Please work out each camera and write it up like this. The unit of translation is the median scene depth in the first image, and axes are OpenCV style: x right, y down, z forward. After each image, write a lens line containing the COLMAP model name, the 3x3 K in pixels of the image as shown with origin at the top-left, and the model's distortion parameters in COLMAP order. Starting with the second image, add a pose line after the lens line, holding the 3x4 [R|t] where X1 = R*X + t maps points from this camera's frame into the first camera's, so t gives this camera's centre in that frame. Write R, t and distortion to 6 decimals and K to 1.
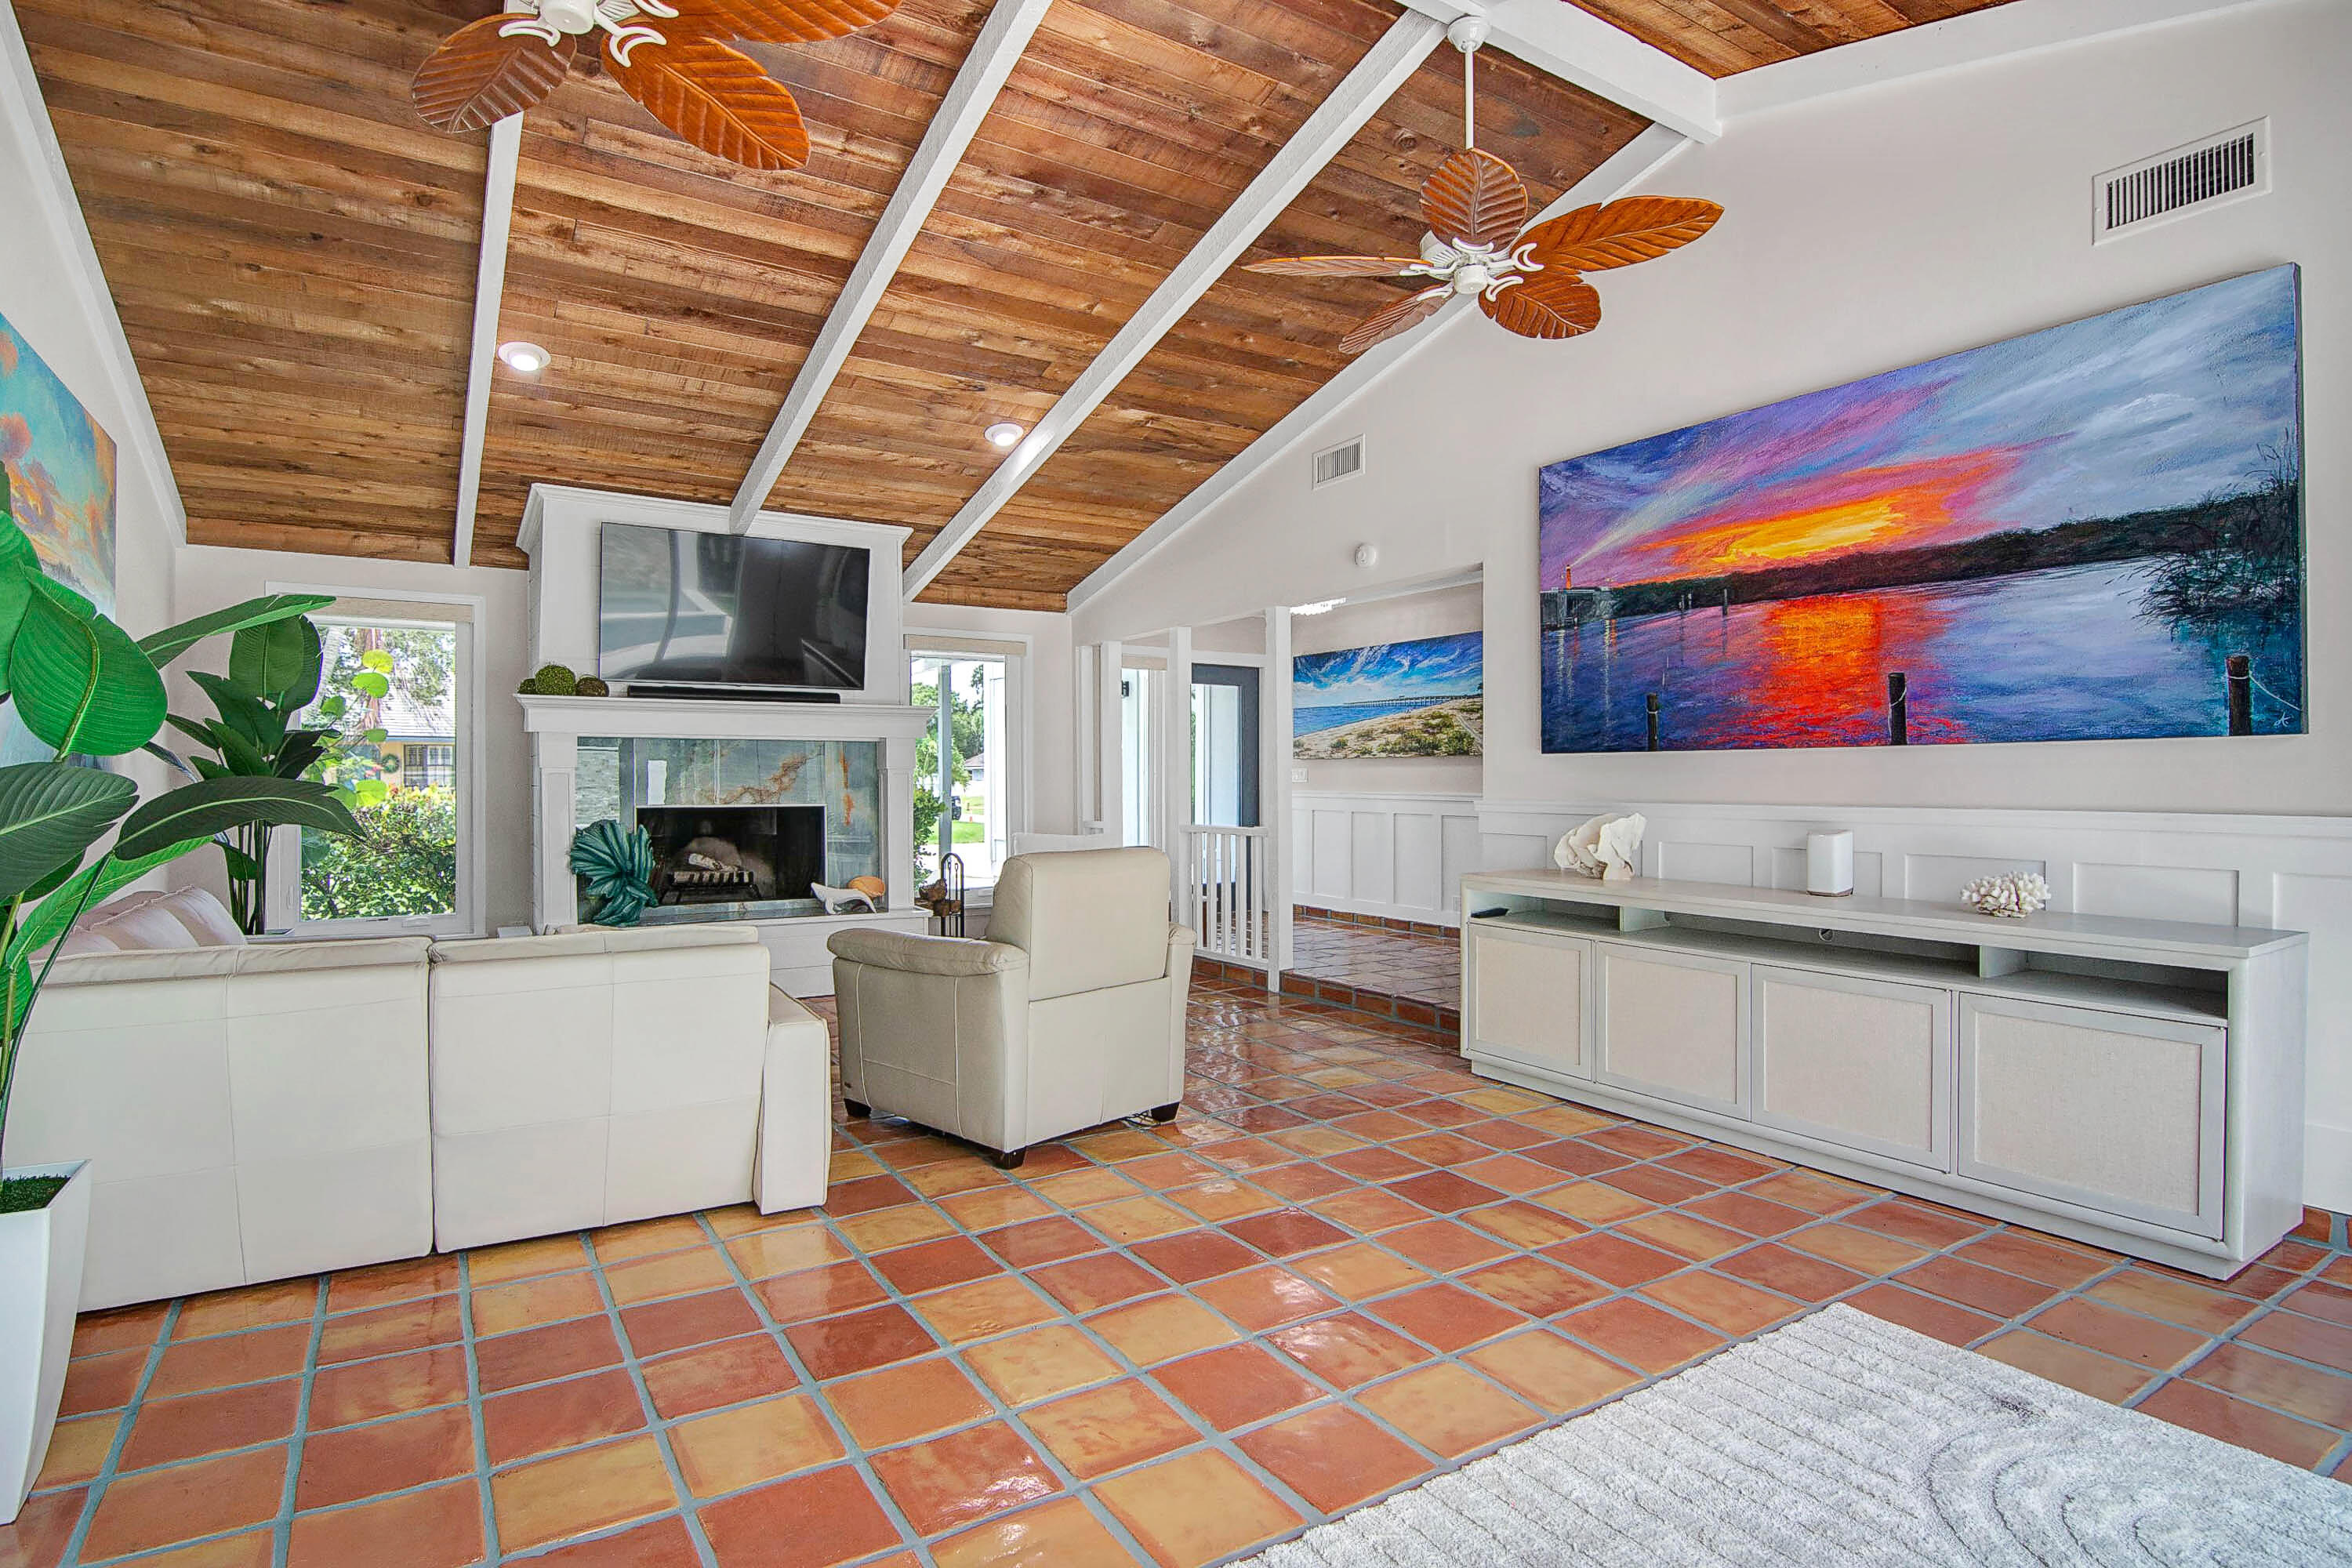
lens RADIAL K [[1171.9, 0, 1170.9], [0, 1171.9, 778.9], [0, 0, 1]] dist [-0.002853, -0.000925]
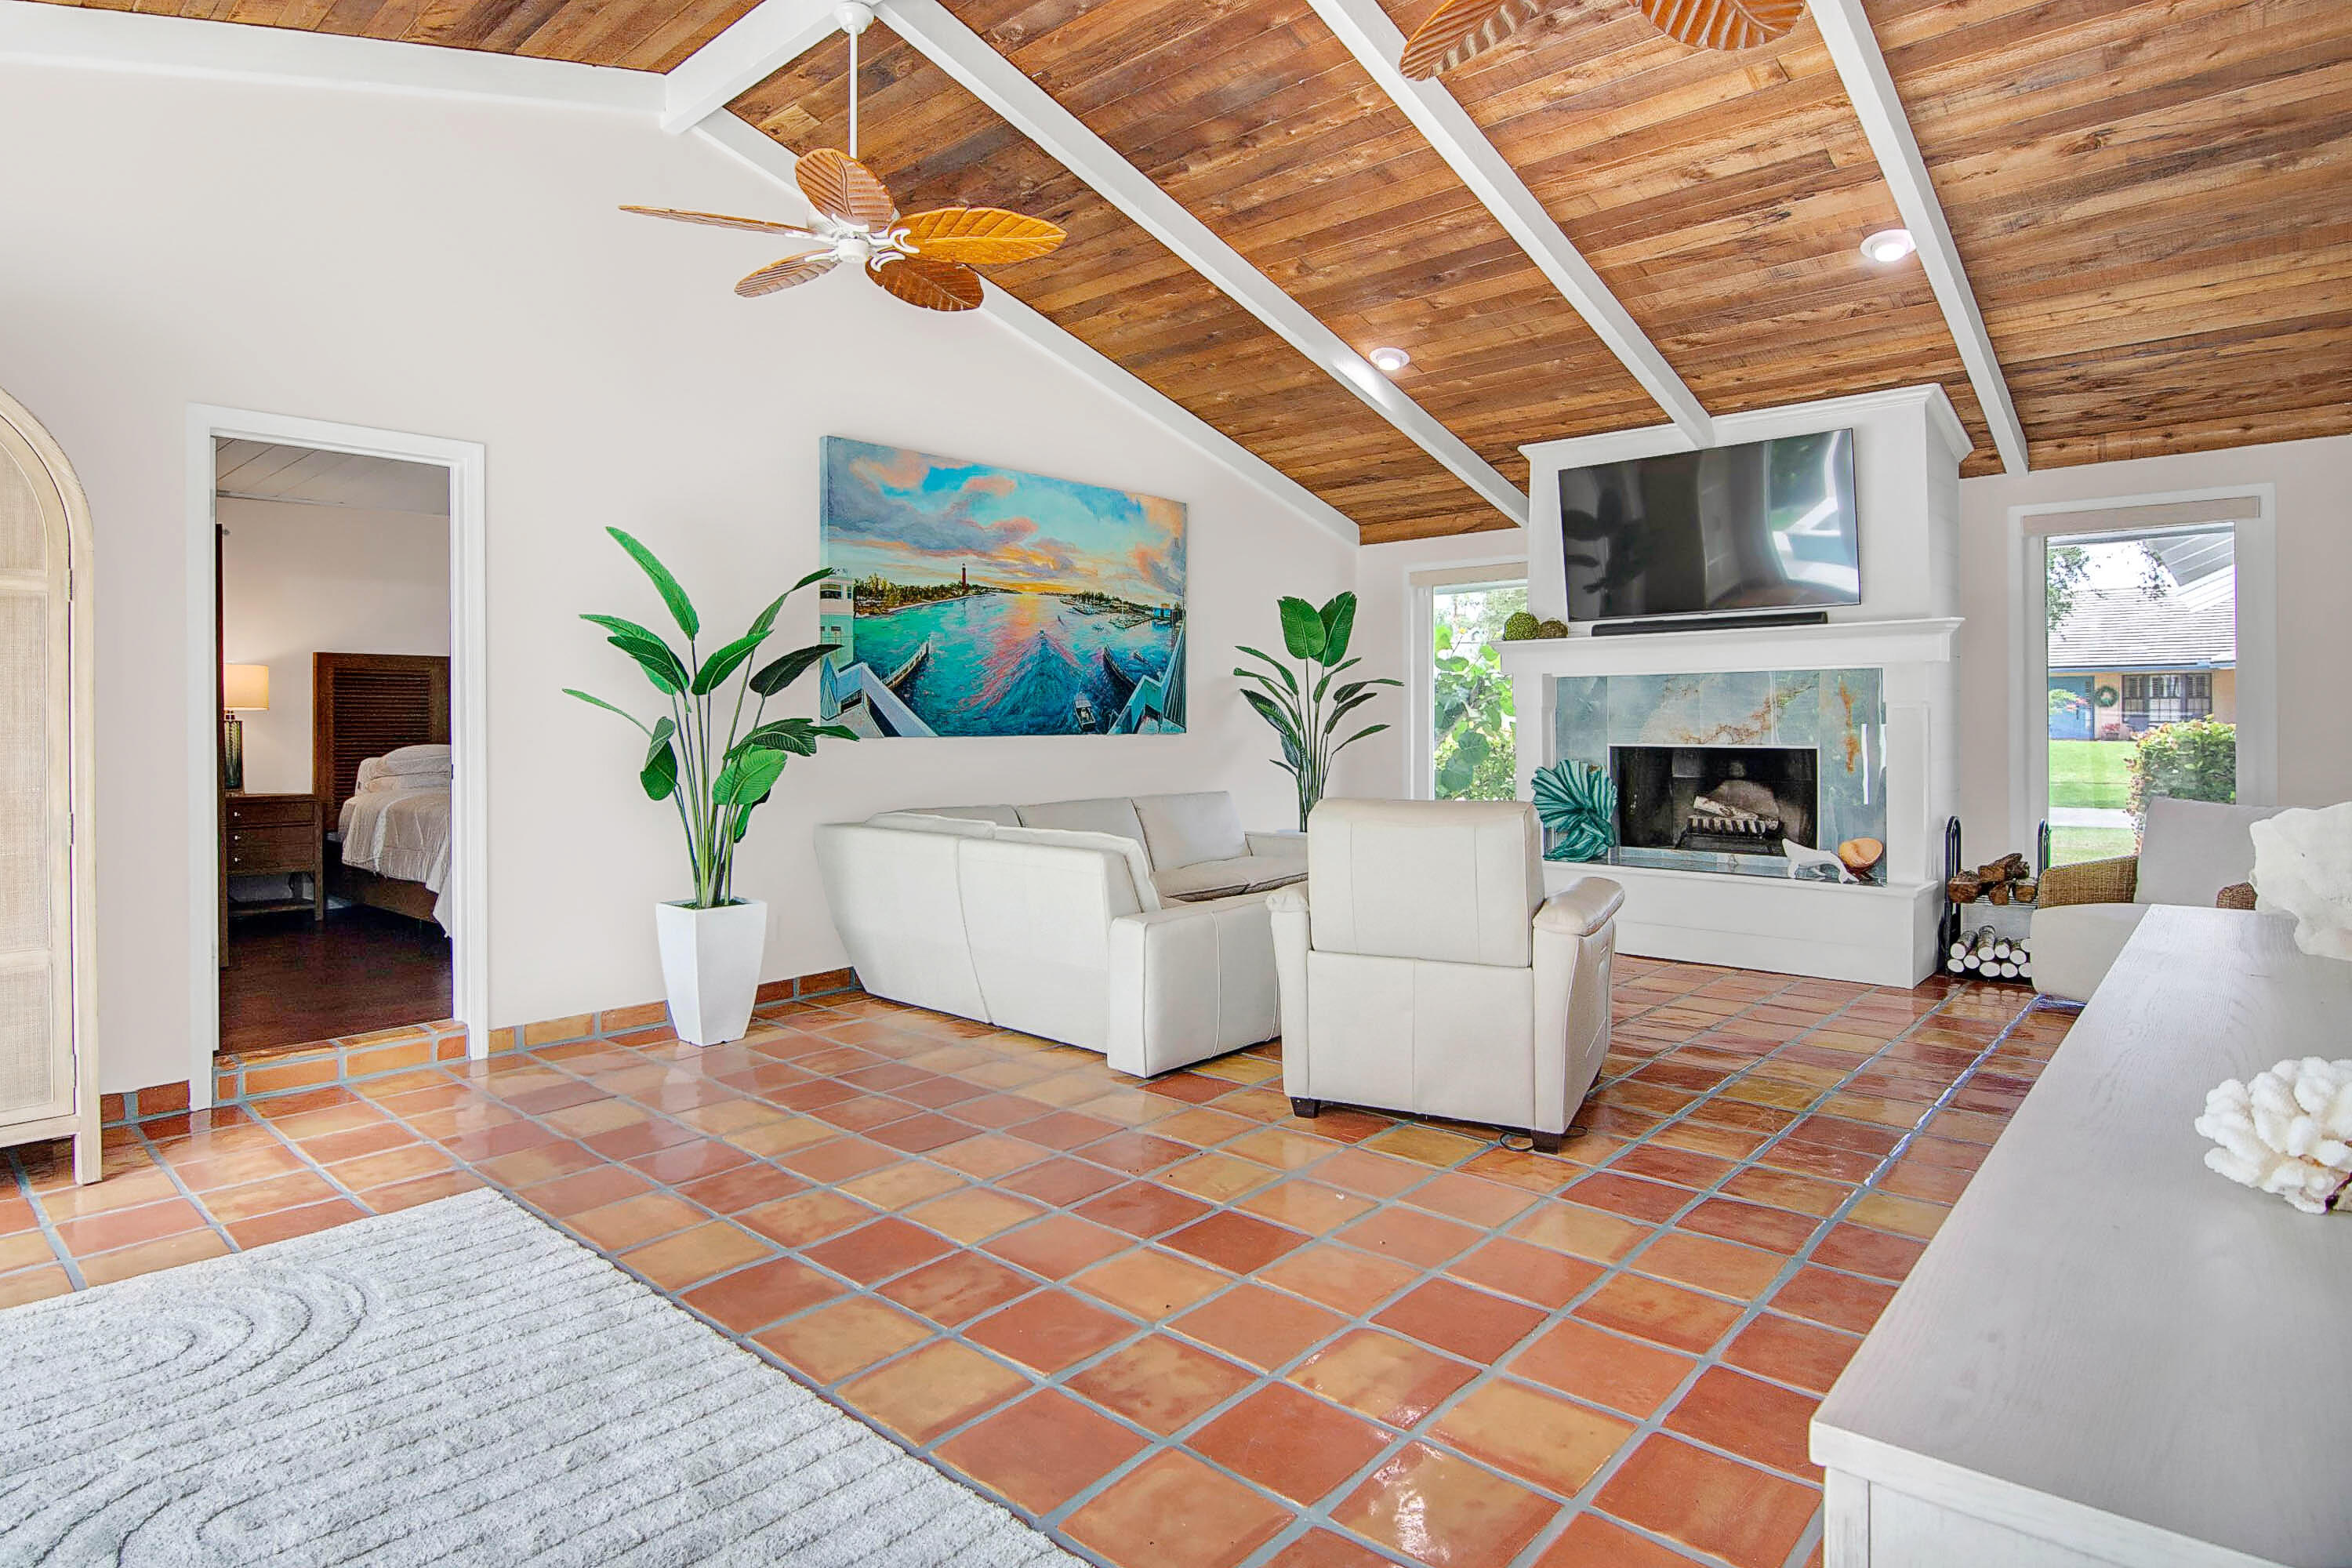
lens RADIAL K [[1263.8, 0, 1164.1], [0, 1263.8, 735.3], [0, 0, 1]] dist [-0.003681, -0.000239]
pose [[0.286691, 0.011558, -0.957953, 0.712266], [0.005011, 0.999895, 0.013564, -0.001213], [0.958010, -0.008689, 0.286603, 0.498229]]
